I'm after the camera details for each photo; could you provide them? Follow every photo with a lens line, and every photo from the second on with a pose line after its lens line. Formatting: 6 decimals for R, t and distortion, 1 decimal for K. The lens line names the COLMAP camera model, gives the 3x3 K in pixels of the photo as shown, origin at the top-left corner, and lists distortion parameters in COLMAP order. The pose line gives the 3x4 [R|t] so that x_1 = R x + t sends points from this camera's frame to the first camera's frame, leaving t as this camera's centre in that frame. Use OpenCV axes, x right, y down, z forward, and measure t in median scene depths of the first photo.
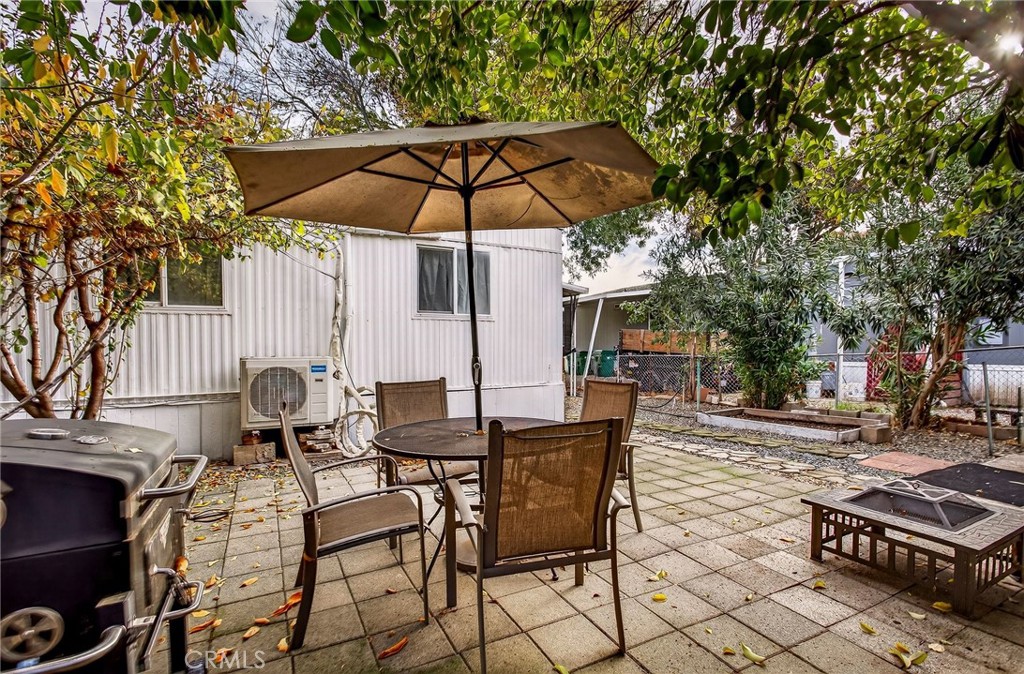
lens RADIAL K [[487.3, 0, 512.0], [0, 487.3, 337.0], [0, 0, 1]] dist [-0.001041, -0.000063]
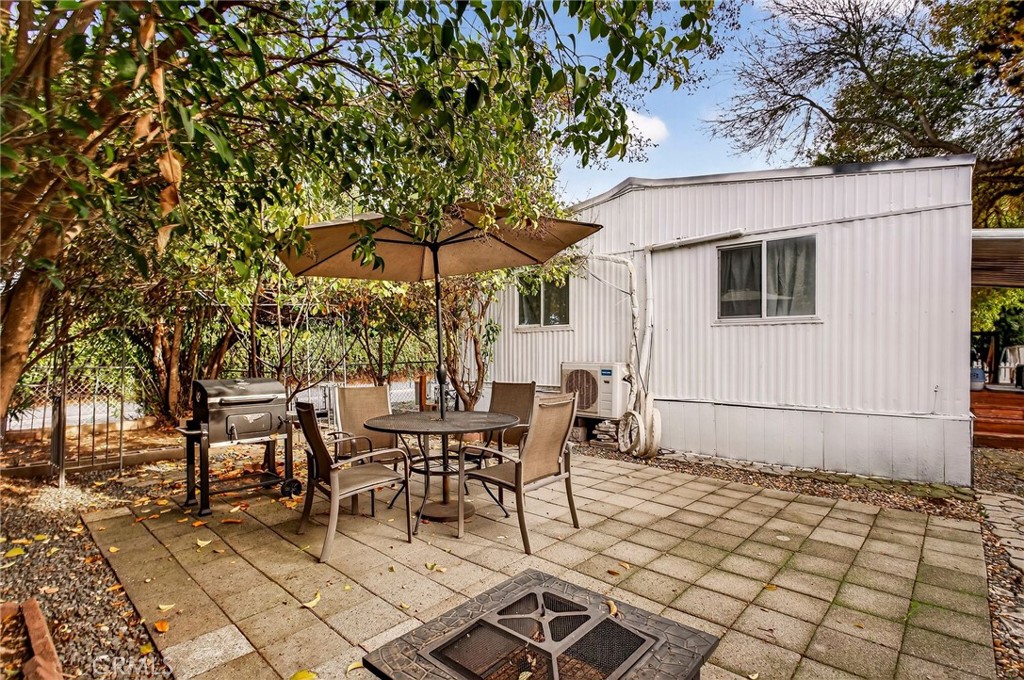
lens RADIAL K [[484.4, 0, 520.0], [0, 484.4, 351.4], [0, 0, 1]] dist [-0.005392, 0.000556]
pose [[0.371072, 0.008776, -0.928562, 0.631554], [0.007890, 0.999889, 0.012604, -0.003545], [0.928570, -0.012003, 0.370962, 0.359727]]
